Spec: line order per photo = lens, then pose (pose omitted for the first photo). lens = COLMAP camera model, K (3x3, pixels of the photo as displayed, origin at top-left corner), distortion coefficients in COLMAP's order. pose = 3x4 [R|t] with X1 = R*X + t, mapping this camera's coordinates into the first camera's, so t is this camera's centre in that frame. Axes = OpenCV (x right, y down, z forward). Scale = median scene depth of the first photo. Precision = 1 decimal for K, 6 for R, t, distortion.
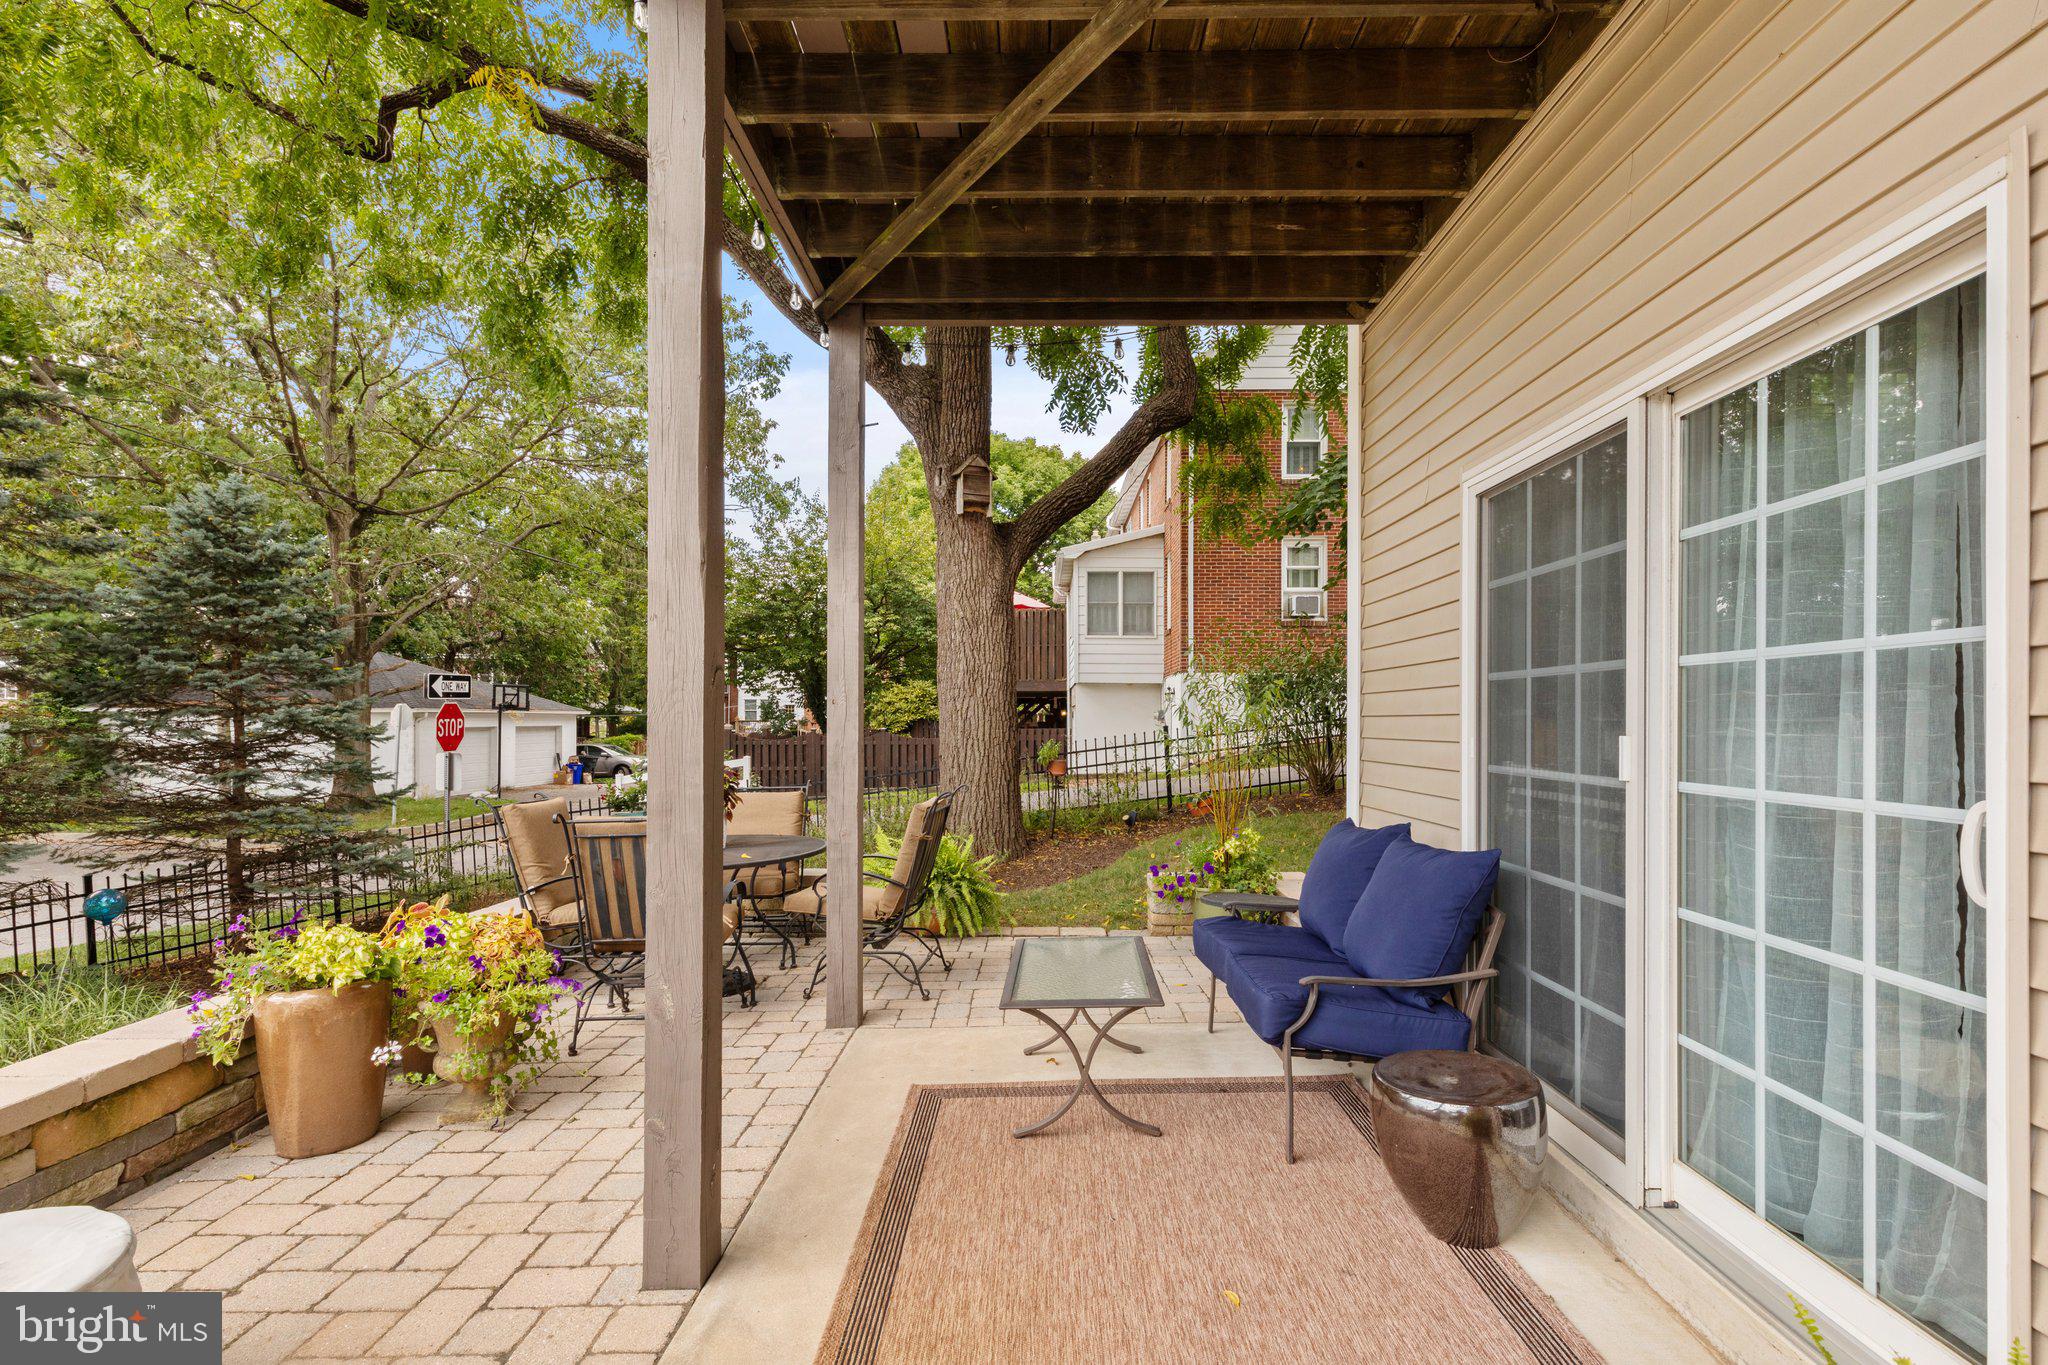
lens RADIAL K [[931.2, 0, 1031.6], [0, 931.2, 711.7], [0, 0, 1]] dist [0.003510, -0.000201]
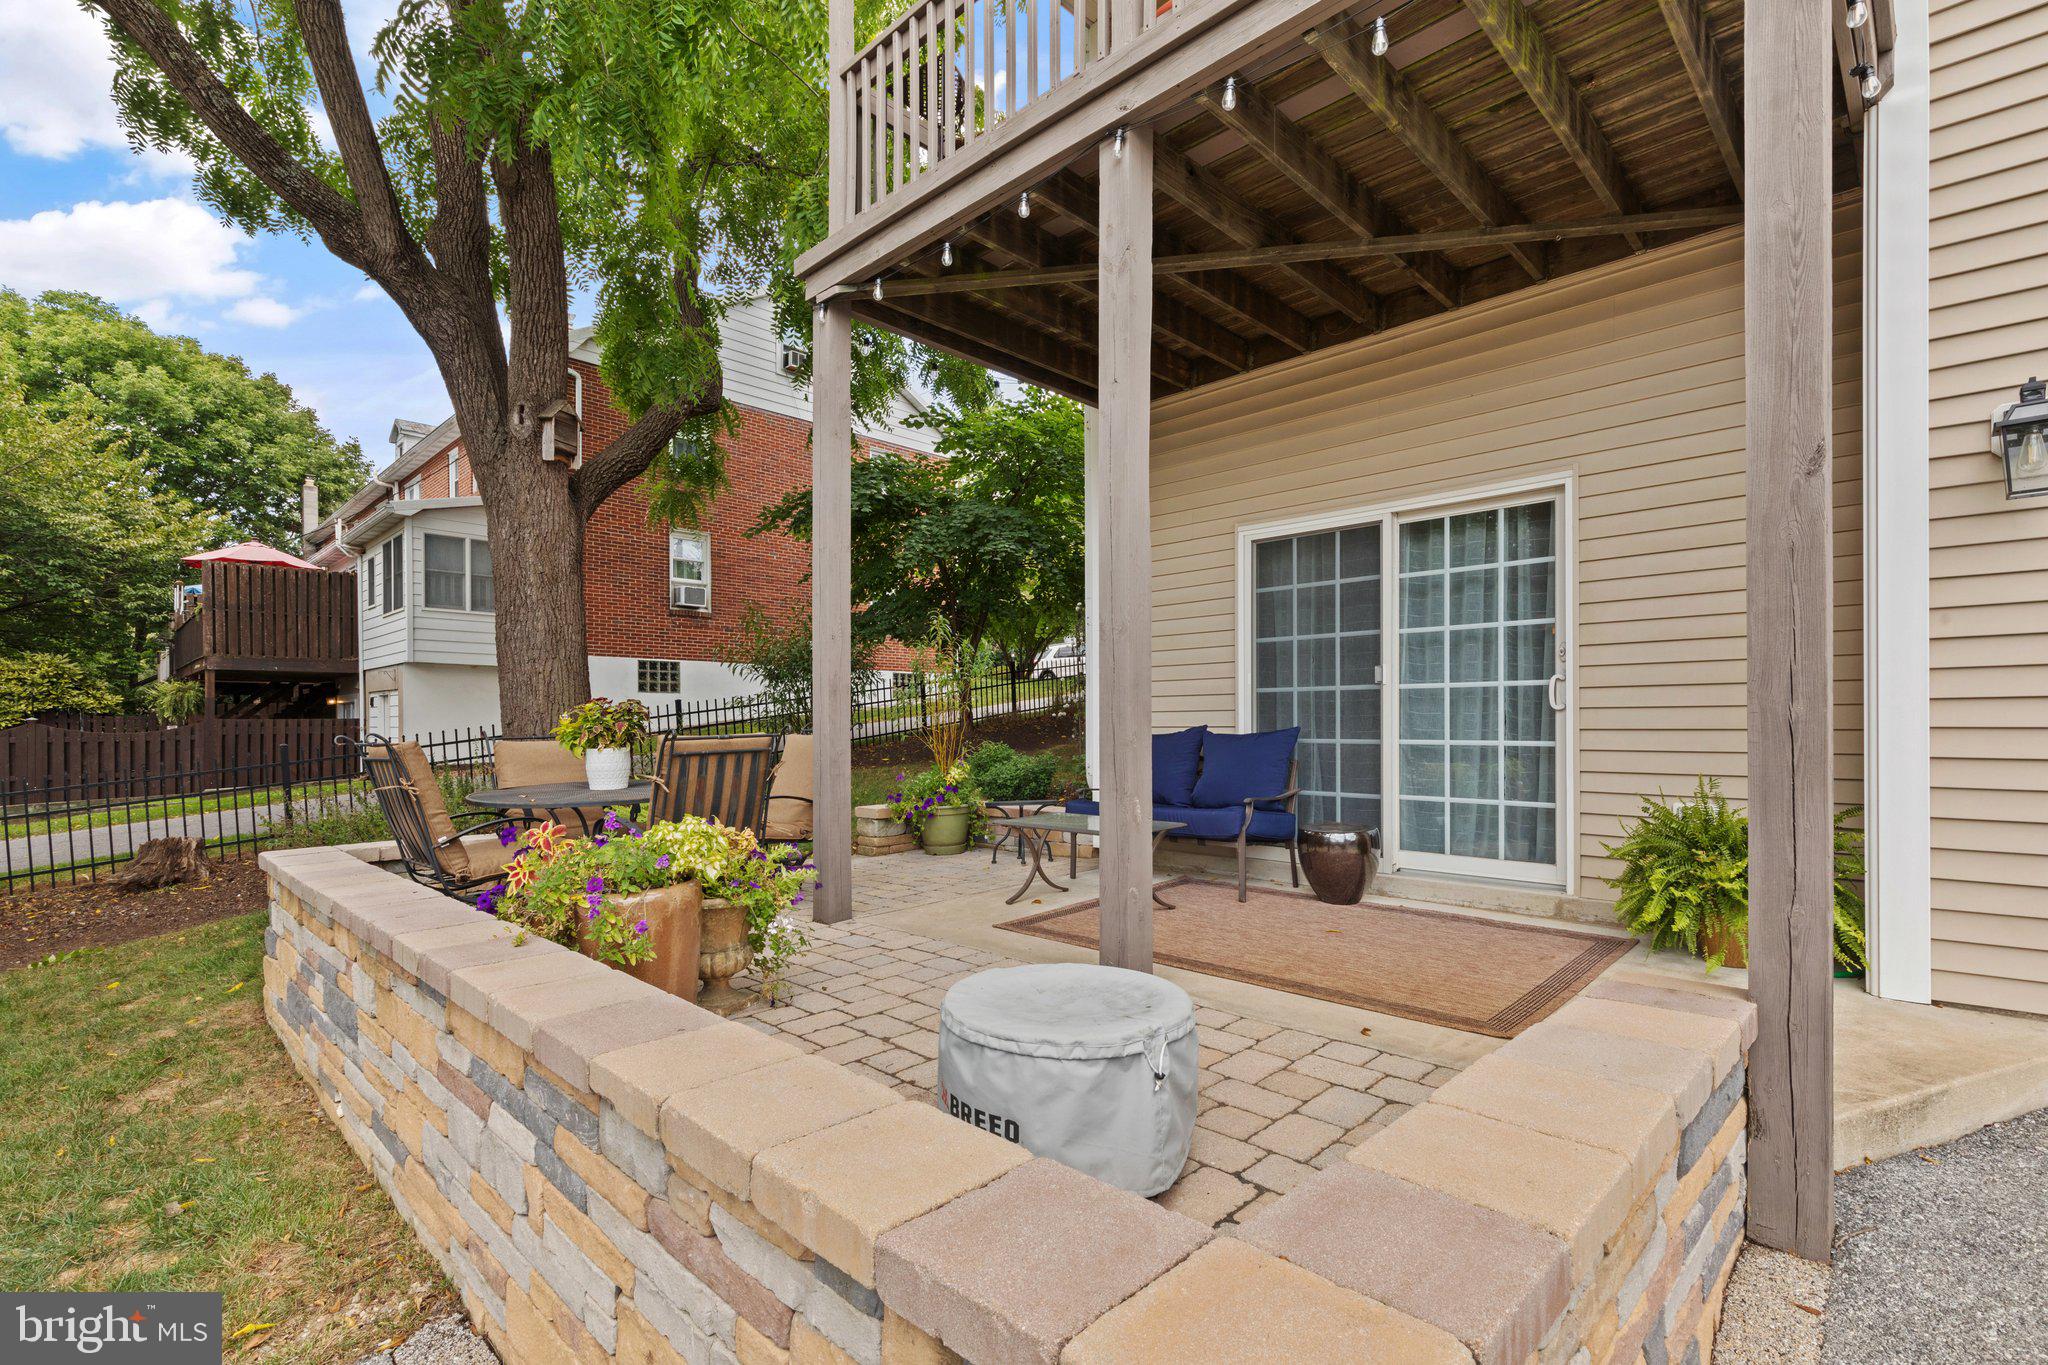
lens RADIAL K [[936.6, 0, 1015.3], [0, 936.6, 699.2], [0, 0, 1]] dist [0.013283, 0.000177]
pose [[0.700017, 0.014967, 0.713969, -0.578334], [-0.002255, 0.999822, -0.018748, 0.057033], [-0.714123, 0.011514, 0.699926, 0.024975]]
